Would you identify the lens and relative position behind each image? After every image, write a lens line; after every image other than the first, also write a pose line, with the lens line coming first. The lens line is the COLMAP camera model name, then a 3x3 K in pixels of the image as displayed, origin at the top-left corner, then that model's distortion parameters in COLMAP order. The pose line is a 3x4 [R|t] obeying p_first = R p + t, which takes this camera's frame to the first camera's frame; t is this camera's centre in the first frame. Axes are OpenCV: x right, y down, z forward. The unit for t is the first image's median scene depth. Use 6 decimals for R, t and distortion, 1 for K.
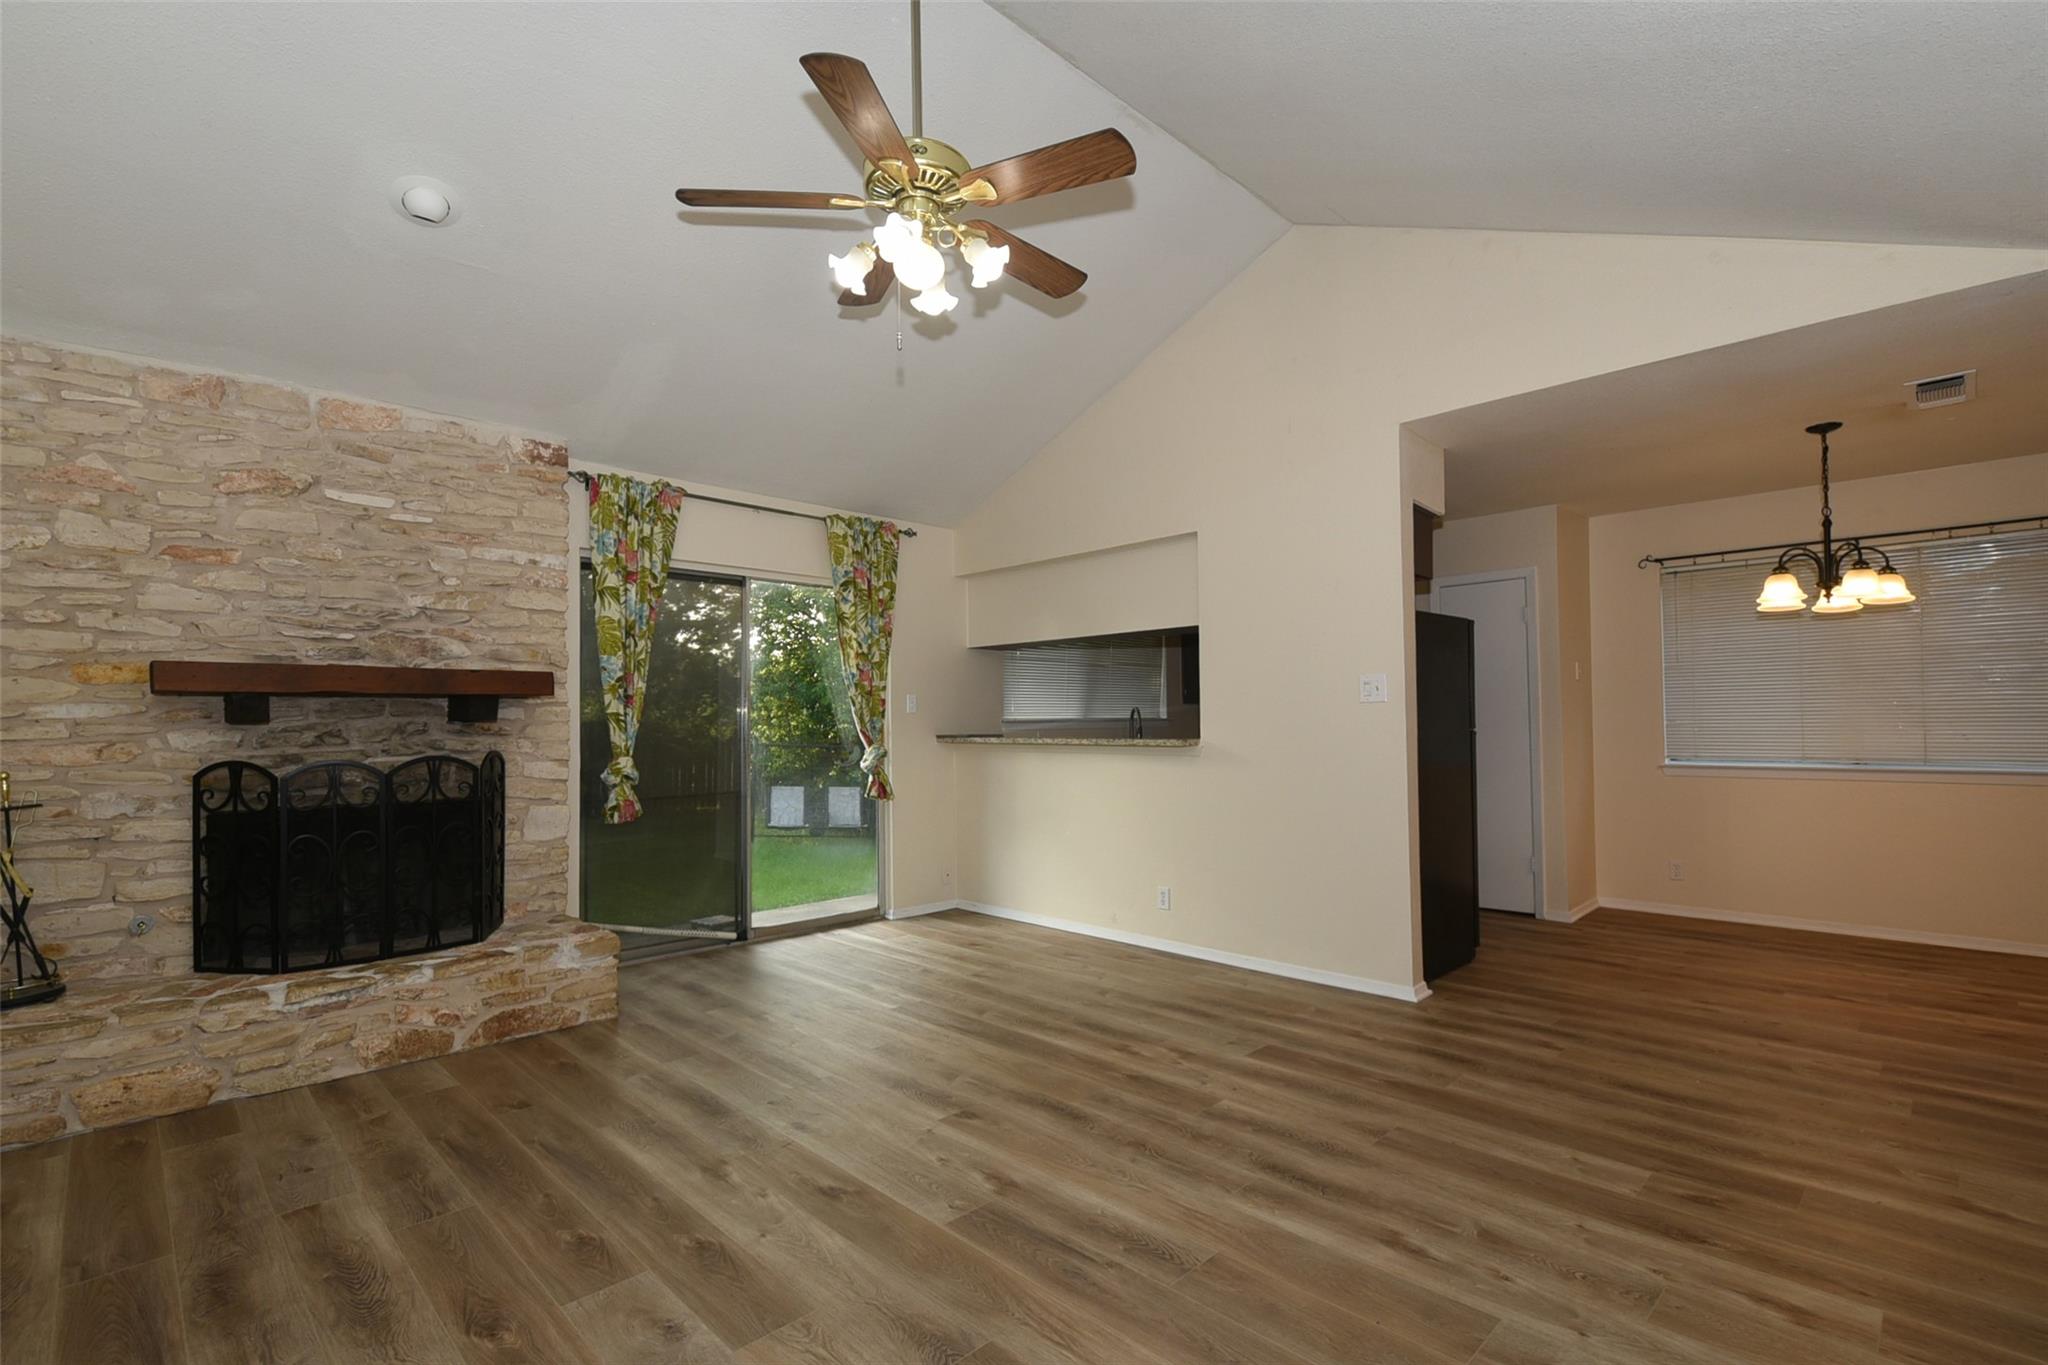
lens RADIAL K [[931.3, 0, 1061.6], [0, 931.3, 696.6], [0, 0, 1]] dist [0.000354, -0.000528]
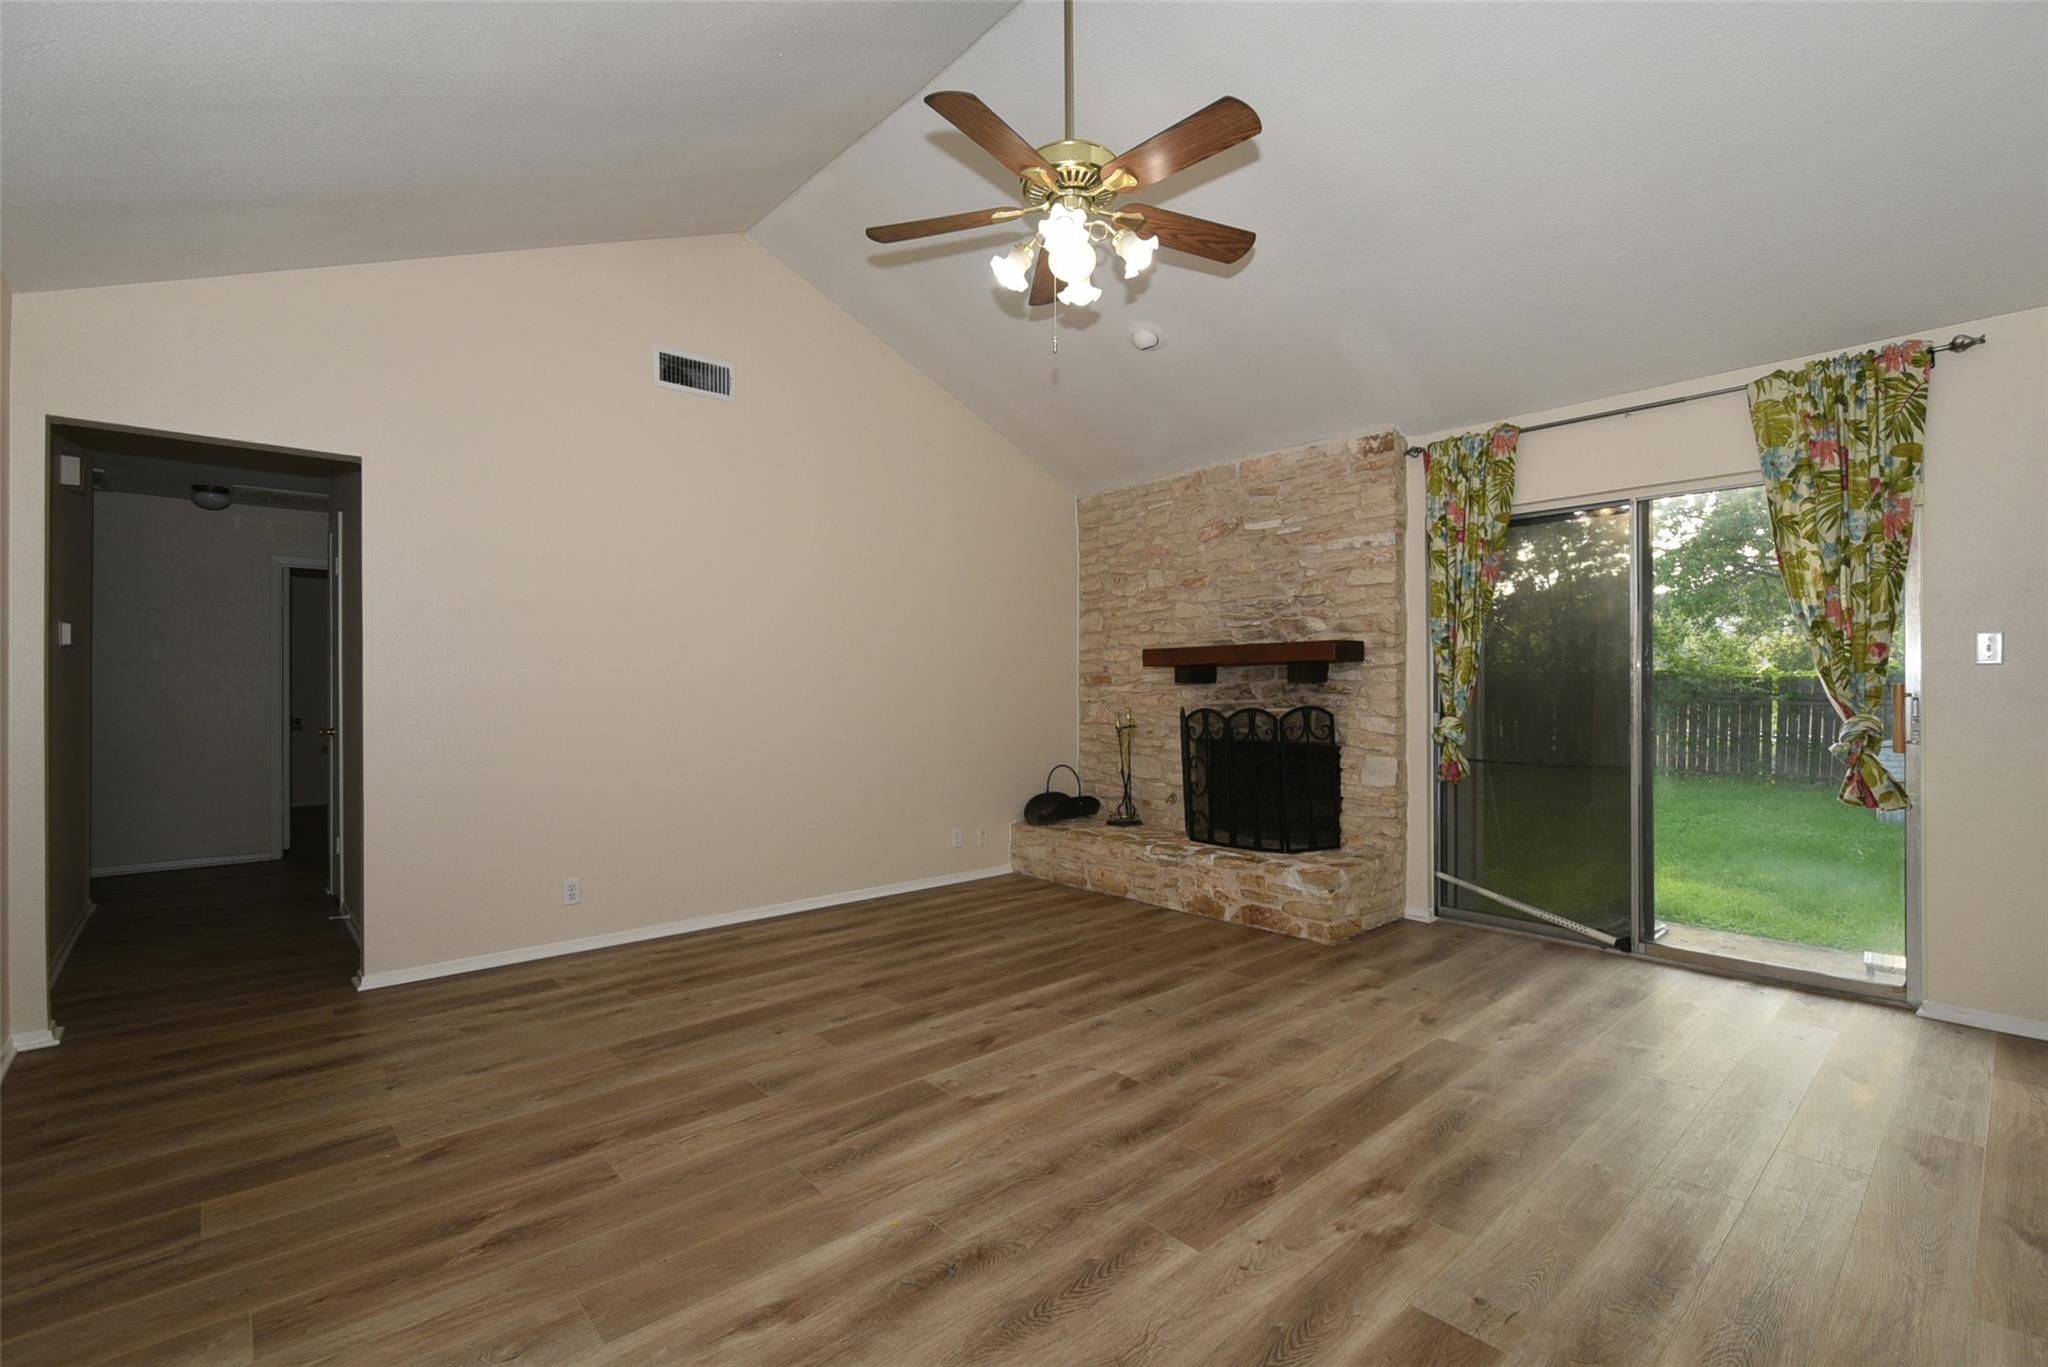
lens RADIAL K [[906.0, 0, 1024.0], [0, 906.0, 683.5], [0, 0, 1]] dist [0.010346, -0.008161]
pose [[-0.063746, 0.004160, -0.997957, 0.668698], [0.033313, 0.999443, 0.002038, 0.013887], [0.997410, -0.033115, -0.063849, 0.744152]]
